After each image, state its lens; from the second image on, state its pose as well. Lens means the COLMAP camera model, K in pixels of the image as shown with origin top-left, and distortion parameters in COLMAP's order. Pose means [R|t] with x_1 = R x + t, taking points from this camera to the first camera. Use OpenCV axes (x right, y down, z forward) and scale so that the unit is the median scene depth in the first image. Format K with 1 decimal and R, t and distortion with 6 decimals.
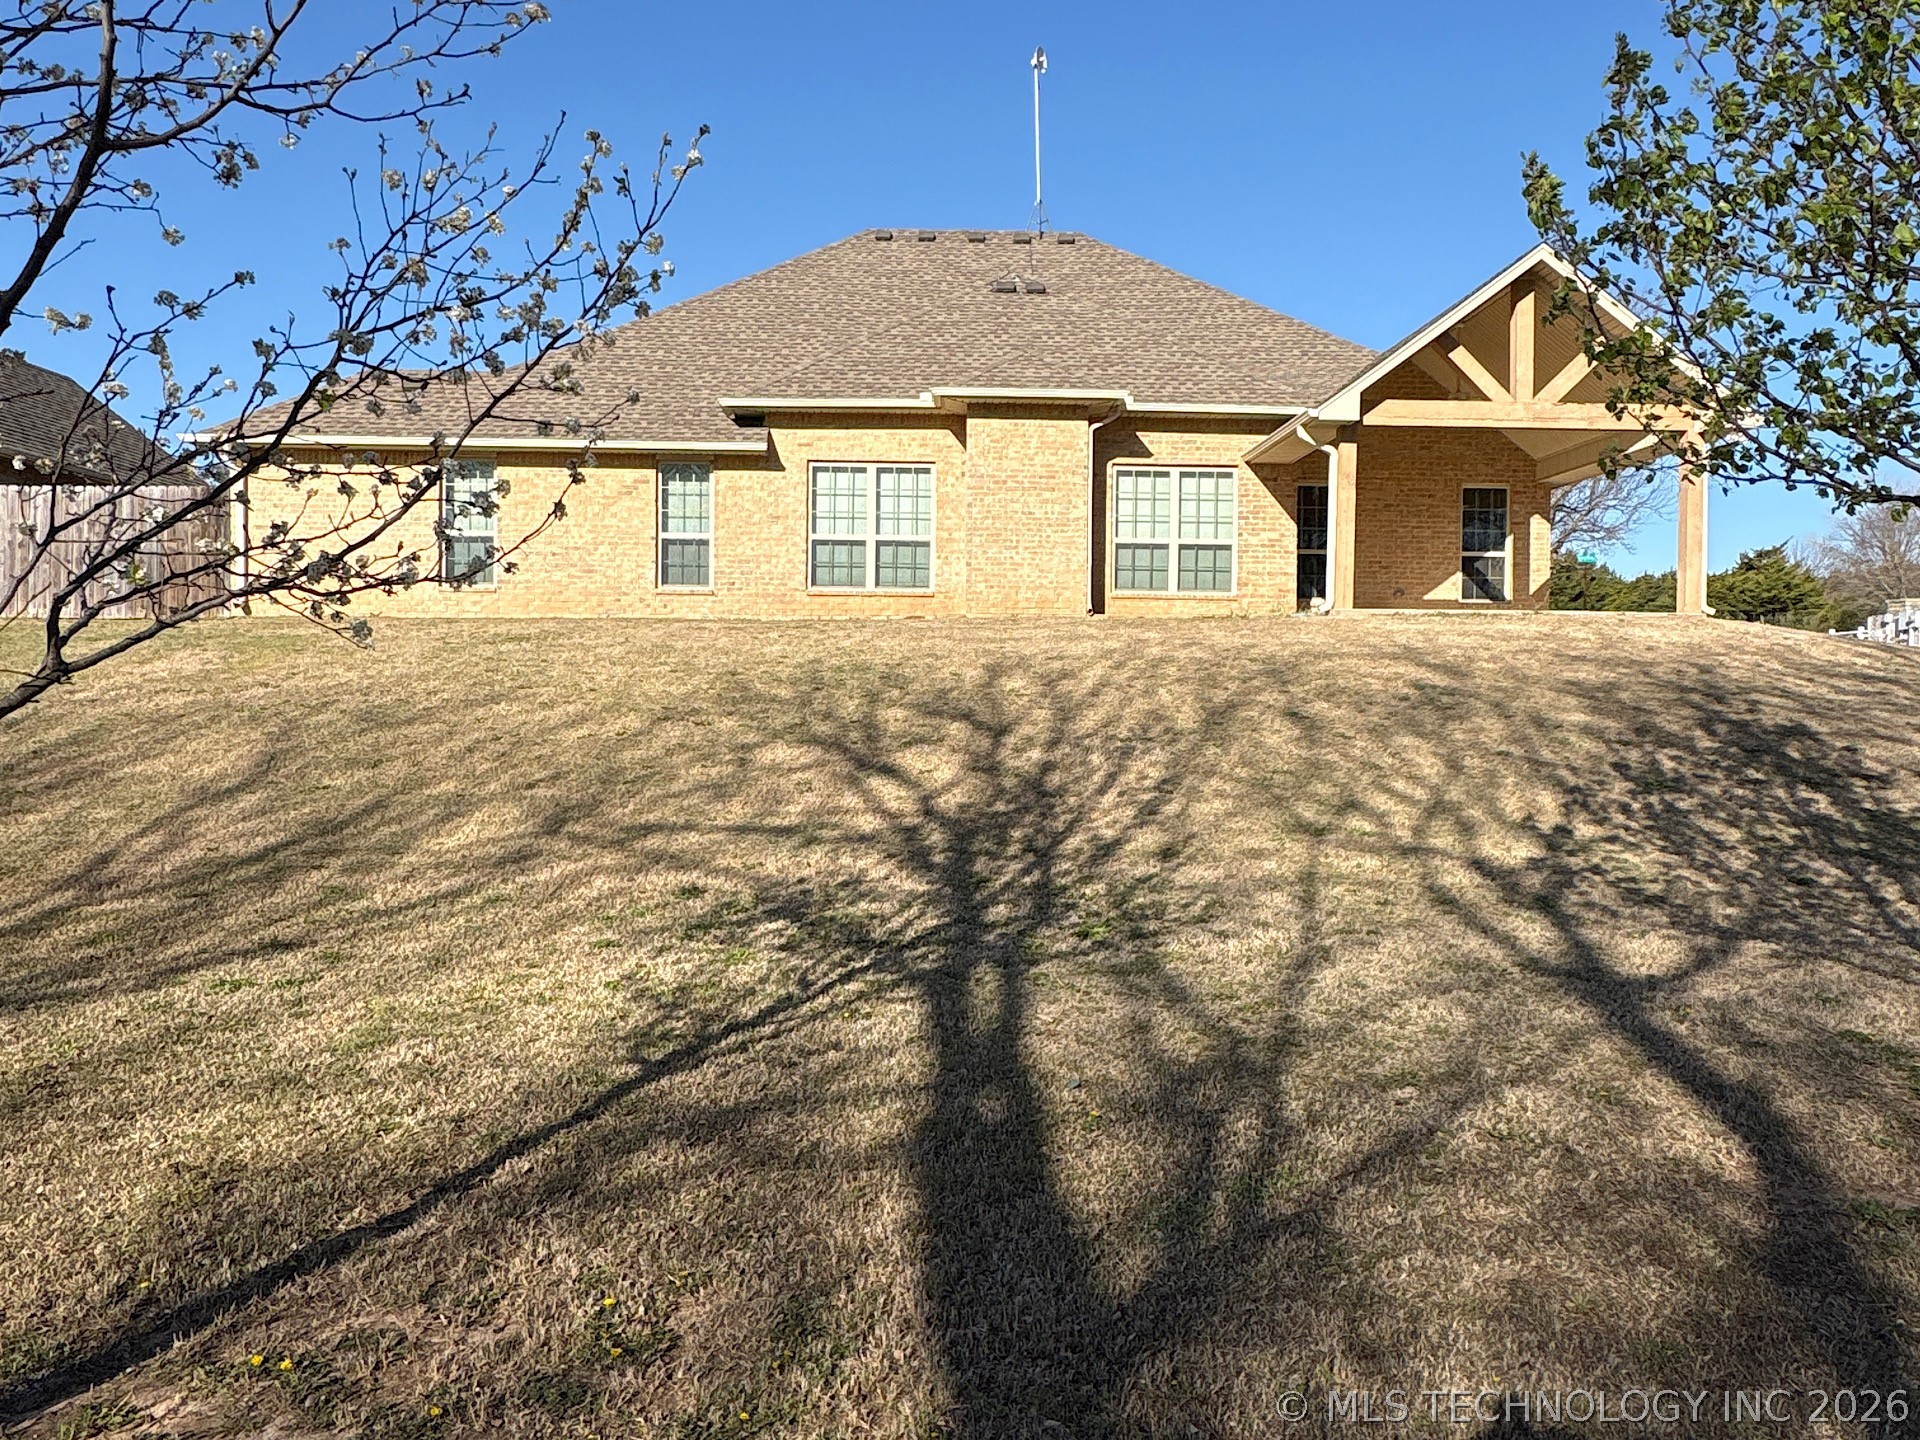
lens RADIAL K [[1439.7, 0, 967.0], [0, 1439.7, 723.9], [0, 0, 1]] dist [0.000036, -0.001461]
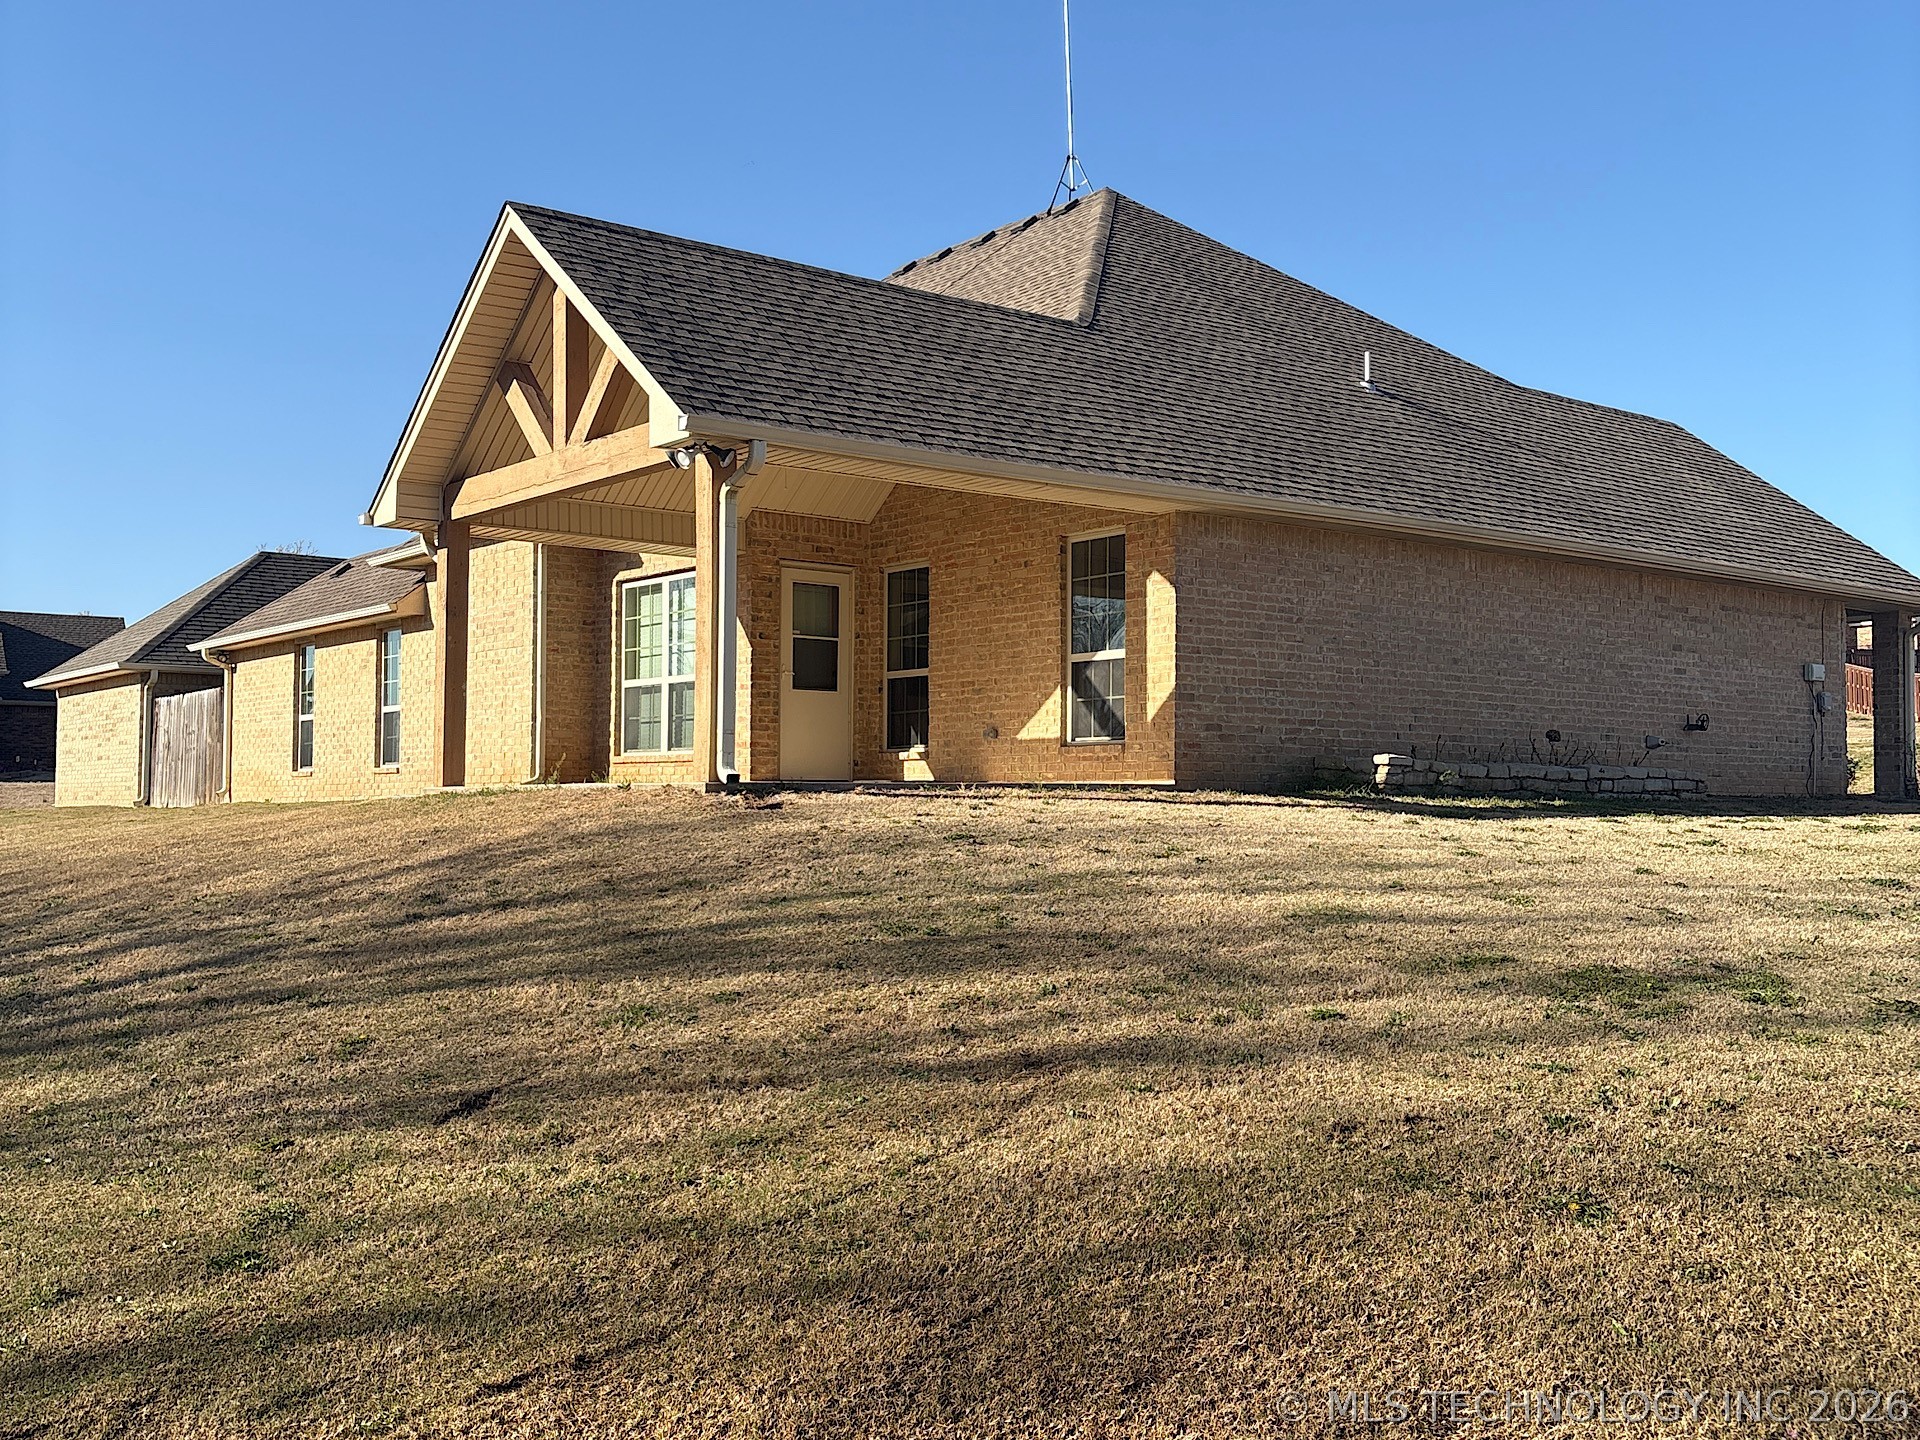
lens RADIAL K [[1911.6, 0, 960.1], [0, 1911.6, 716.3], [0, 0, 1]] dist [0.086940, -0.000567]
pose [[0.611414, -0.051094, -0.789660, 2.021916], [-0.012405, 0.997172, -0.074125, -0.082897], [0.791214, 0.055117, 0.609051, 1.105326]]
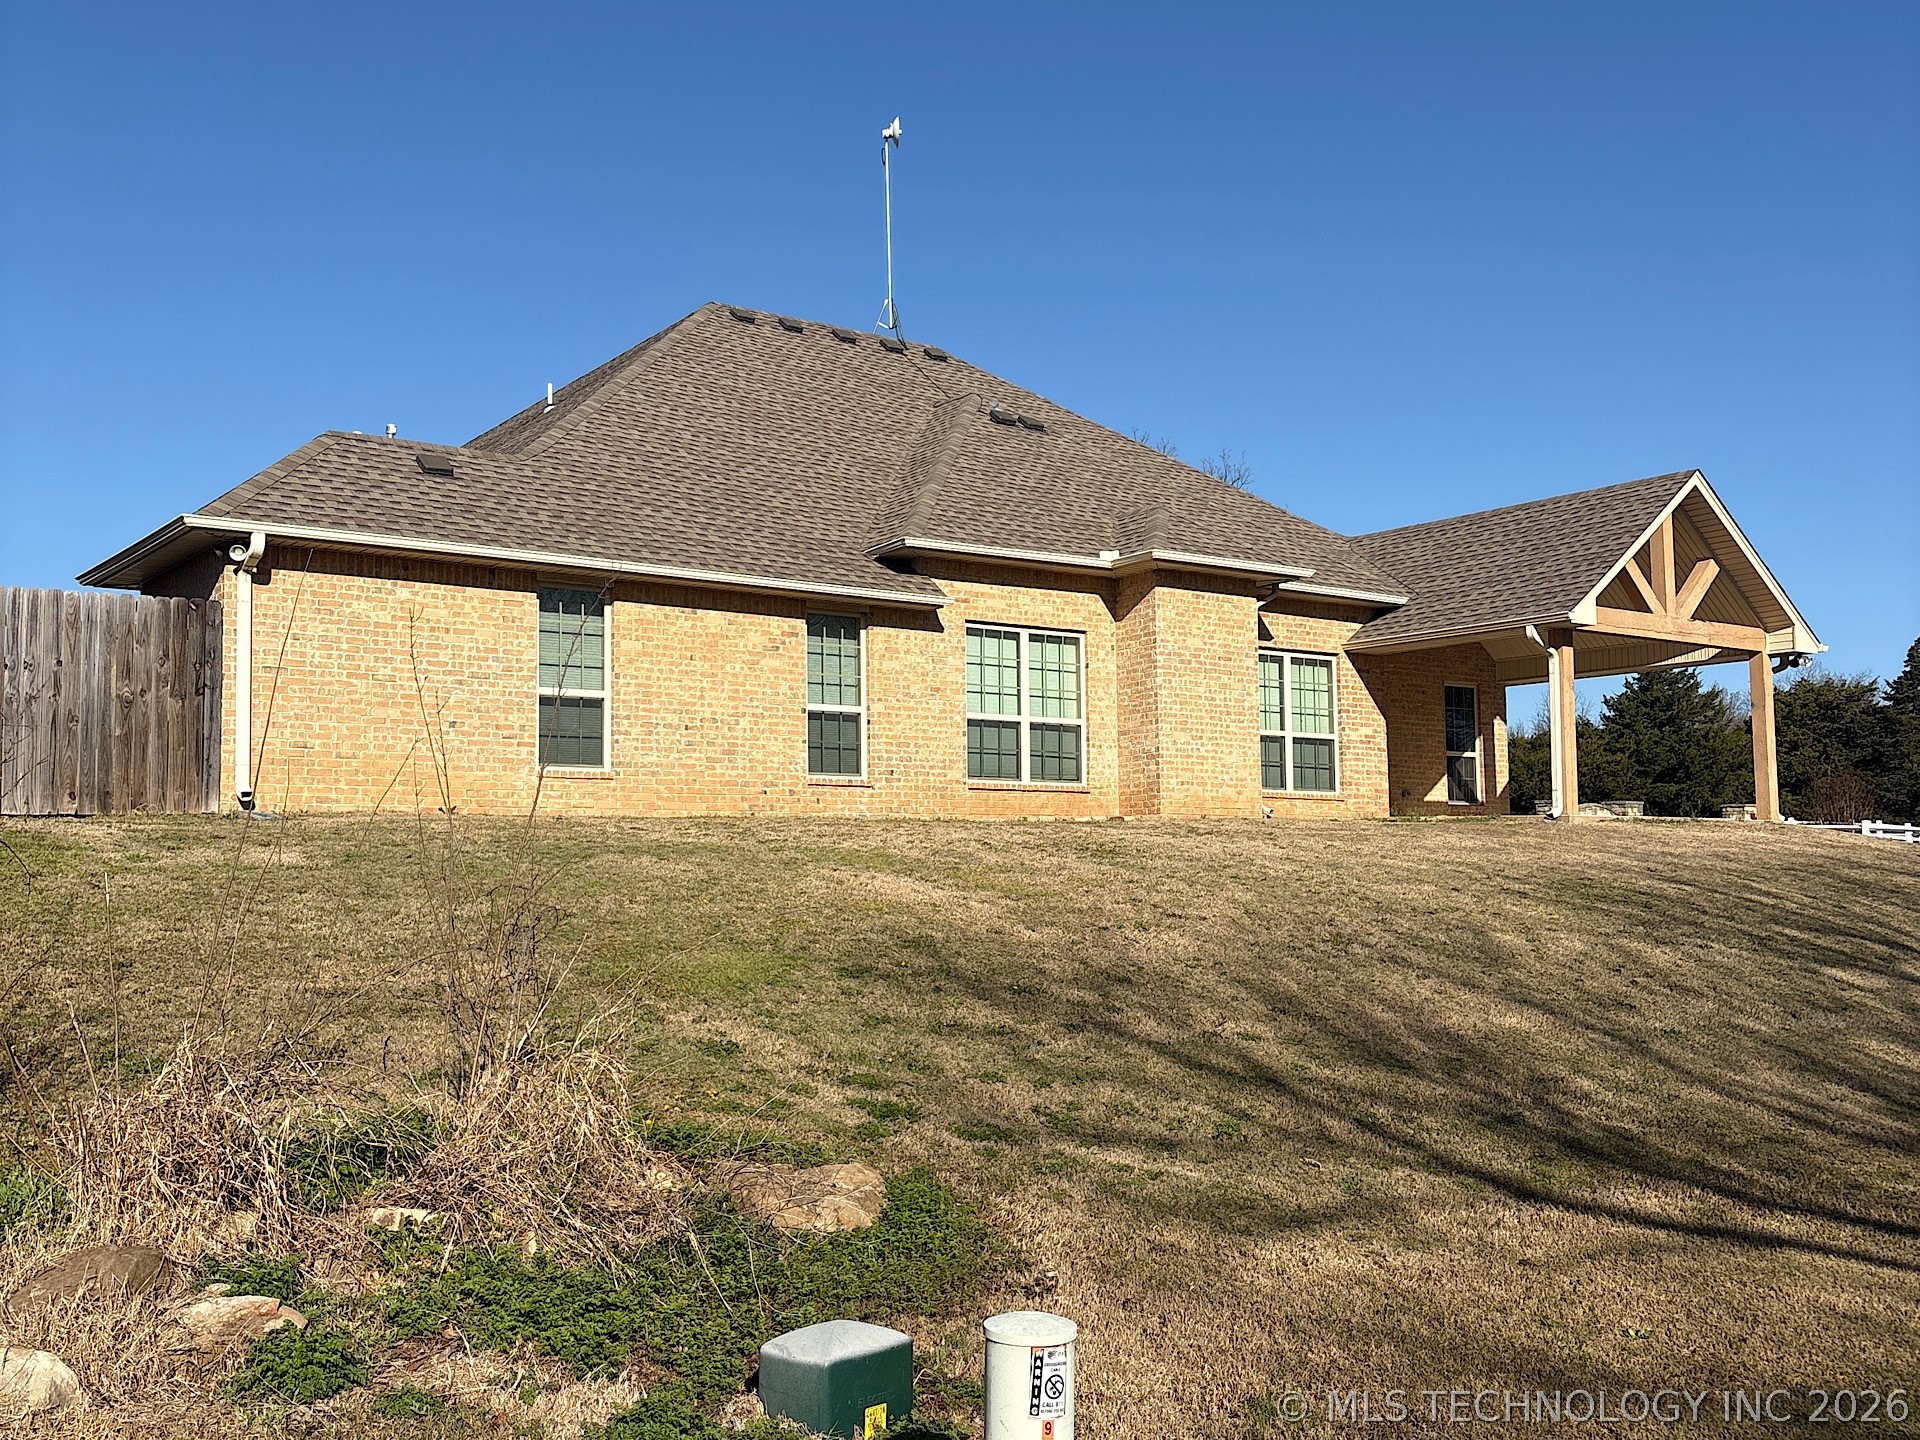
lens RADIAL K [[1911.6, 0, 960.1], [0, 1911.6, 716.3], [0, 0, 1]] dist [0.086940, -0.000567]
pose [[0.837494, 0.036038, 0.545258, -1.366079], [0.025633, 0.994134, -0.105076, -0.037979], [-0.545846, 0.101977, 0.831657, 0.250866]]
